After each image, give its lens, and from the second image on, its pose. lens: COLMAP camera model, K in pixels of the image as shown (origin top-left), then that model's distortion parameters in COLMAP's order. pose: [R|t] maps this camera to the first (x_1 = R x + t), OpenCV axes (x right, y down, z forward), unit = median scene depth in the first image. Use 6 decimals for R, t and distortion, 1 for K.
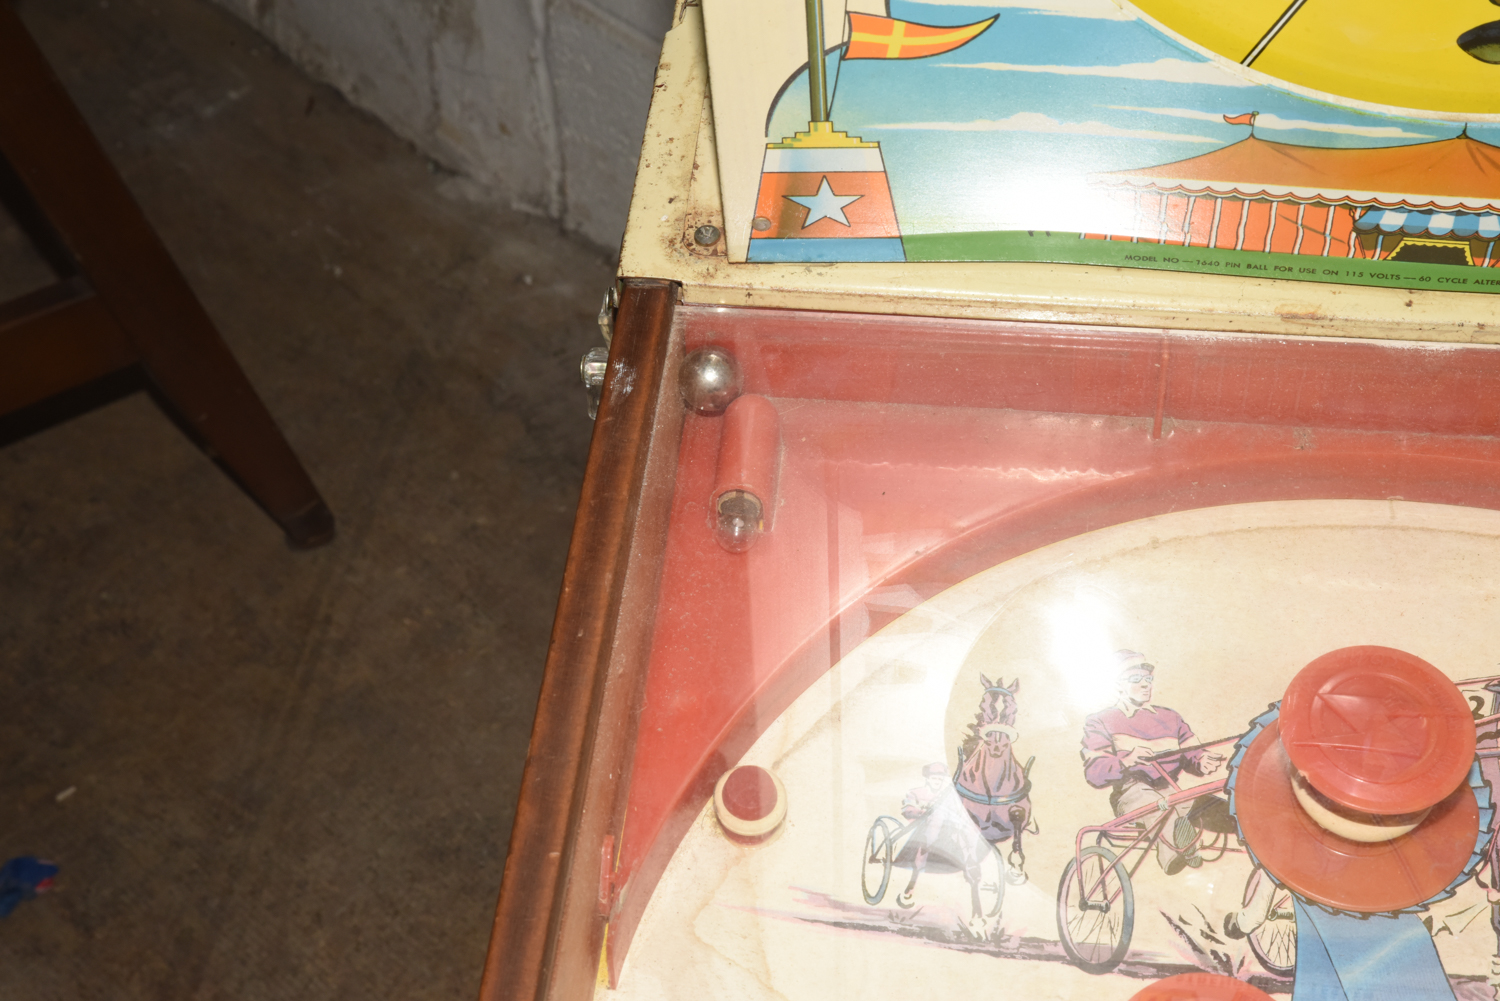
lens RADIAL K [[2612.9, 0, 741.1], [0, 2612.9, 492.5], [0, 0, 1]] dist [0.104514, 0.000000]
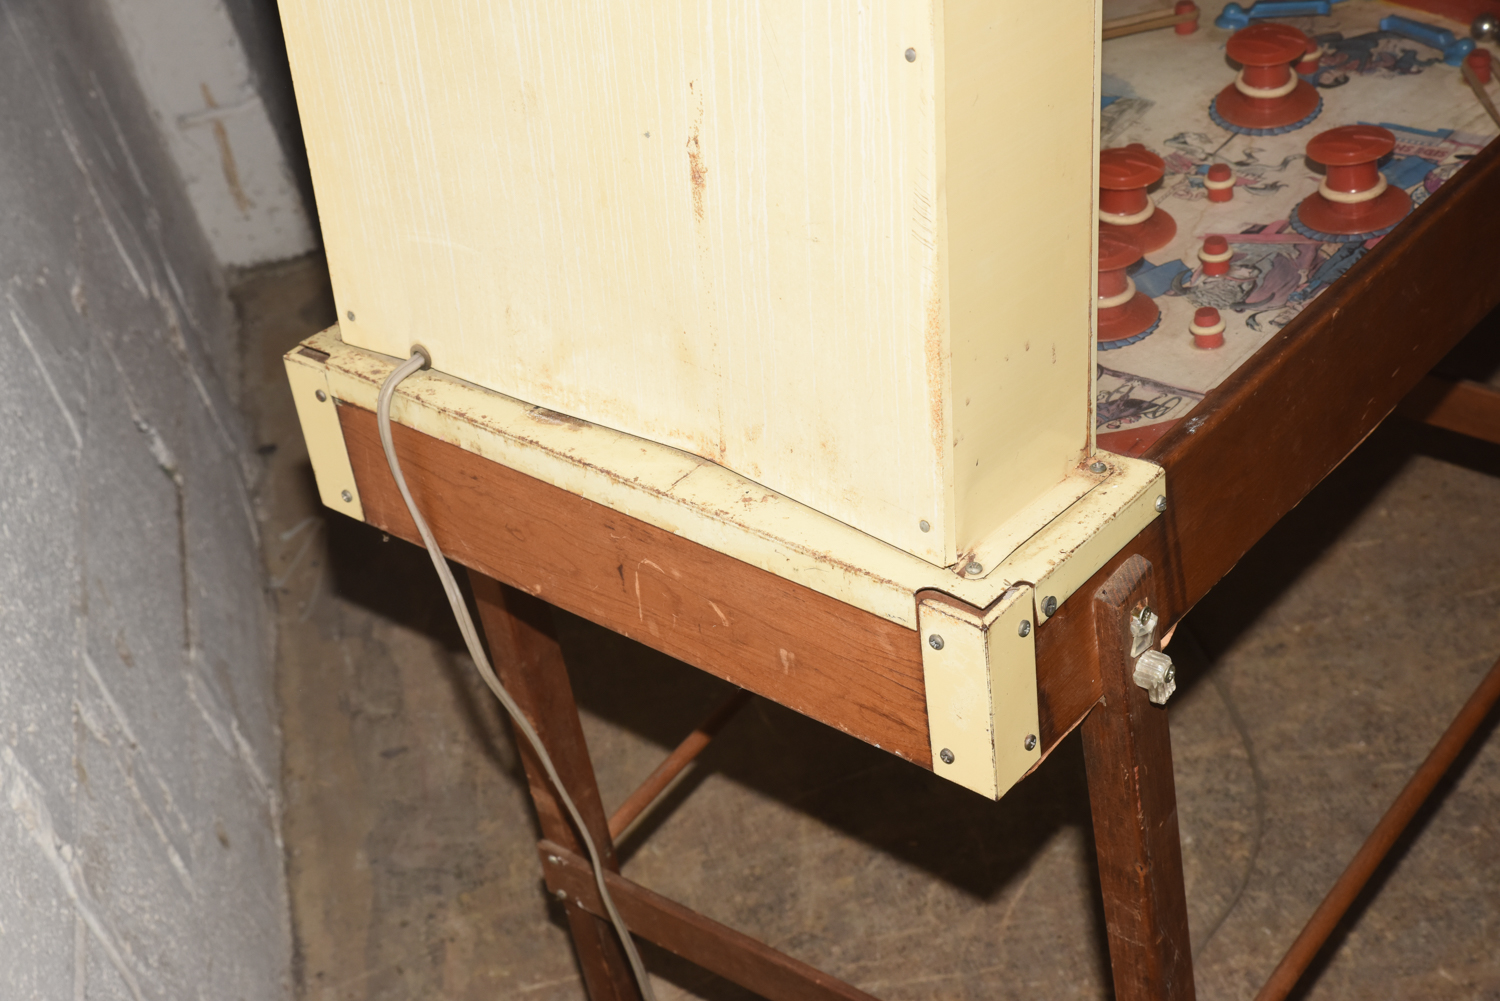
lens RADIAL K [[2223.0, 0, 737.5], [0, 2223.0, 497.8], [0, 0, 1]] dist [0.079616, 0.000000]
pose [[-0.822378, -0.191642, 0.535693, -0.592041], [0.525168, 0.106473, 0.844311, -1.430935], [-0.218843, 0.975672, 0.013083, 1.120143]]
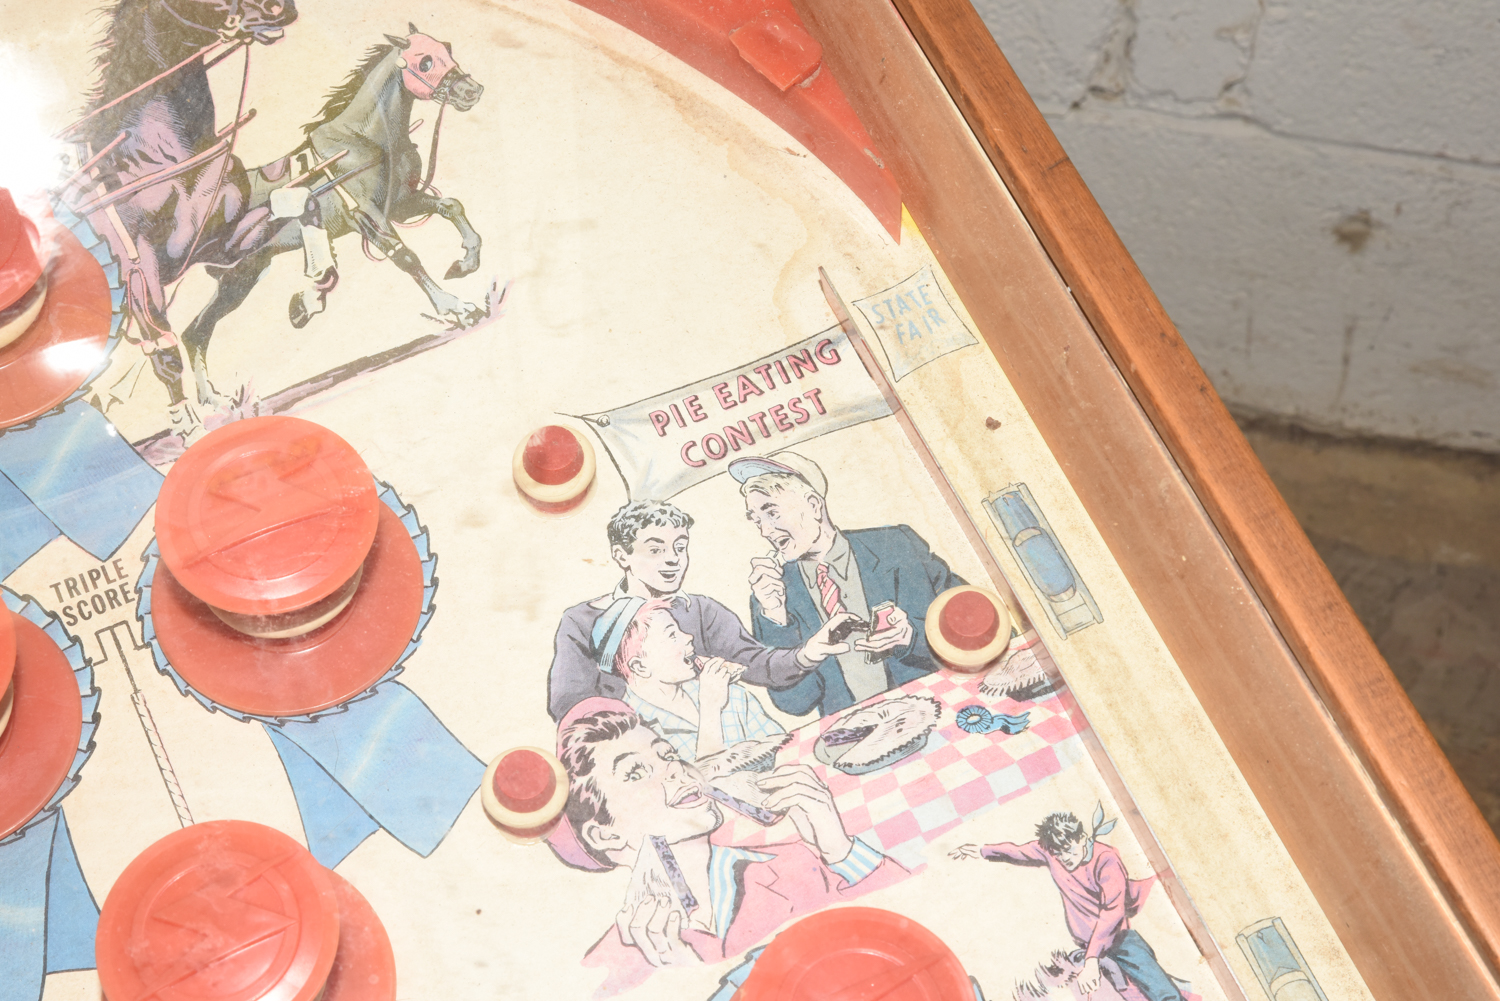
lens RADIAL K [[2612.9, 0, 718.2], [0, 2612.9, 477.9], [0, 0, 1]] dist [0.104514, 0.000000]
pose [[0.844076, -0.422371, 0.330361, 0.124973], [0.350695, 0.900887, 0.255765, 0.025397], [-0.405645, -0.100029, 0.908541, 0.056236]]
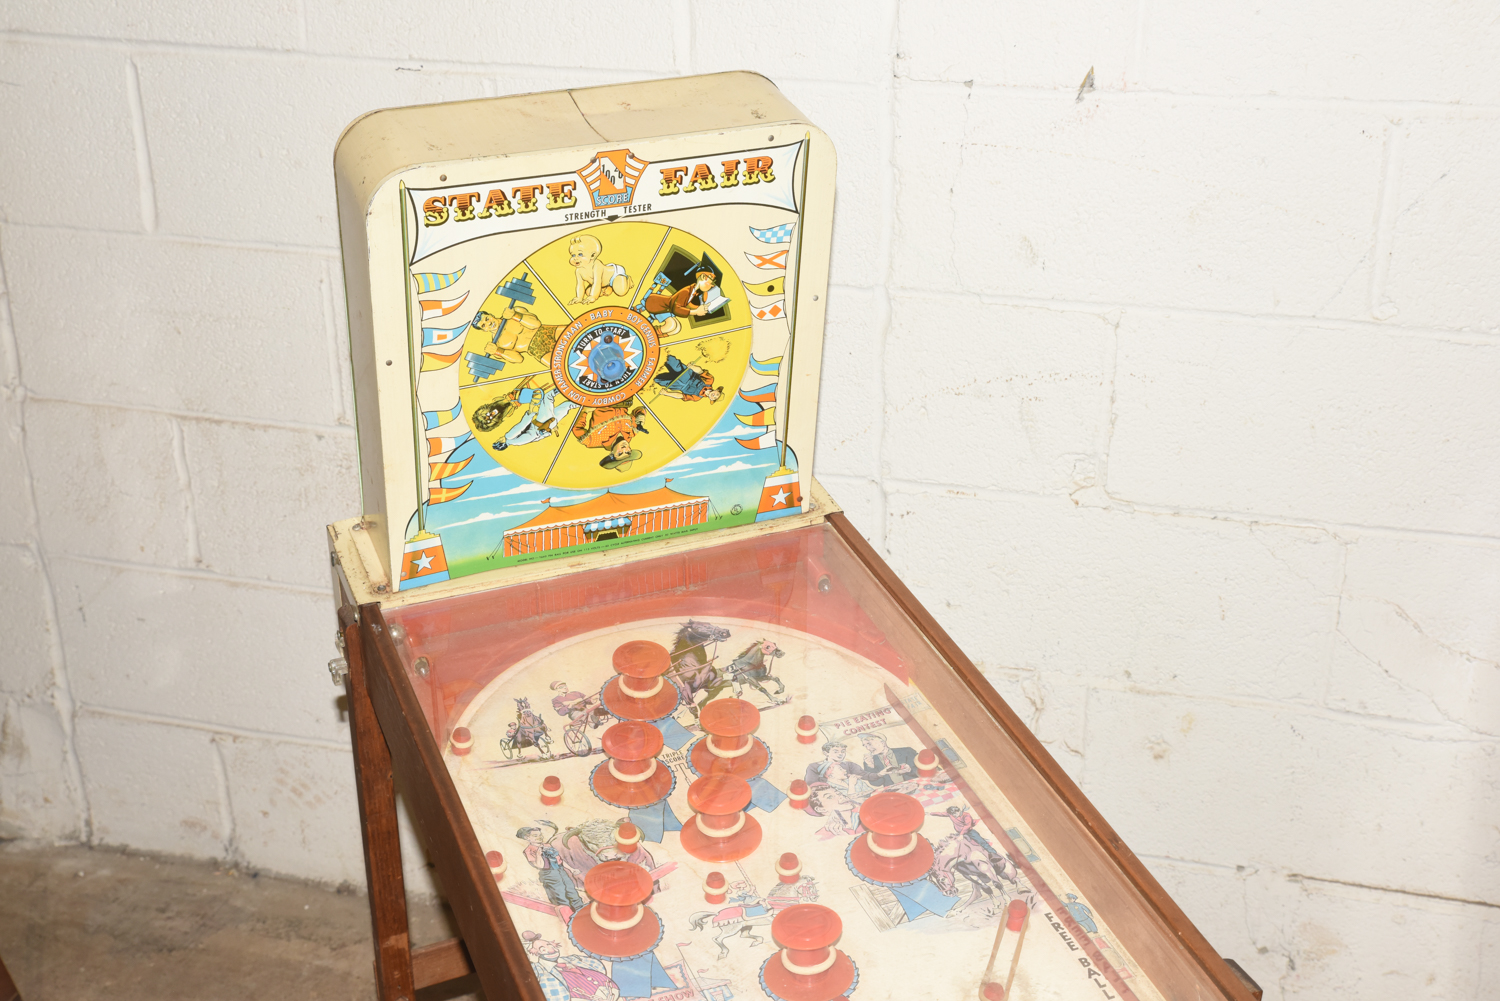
lens RADIAL K [[1919.5, 0, 754.1], [0, 1919.5, 508.5], [0, 0, 1]] dist [0.043110, 0.000000]
pose [[0.871543, -0.186320, 0.453540, -0.661993], [0.335597, 0.901052, -0.274736, 0.602283], [-0.357474, 0.391650, 0.847834, -1.112677]]
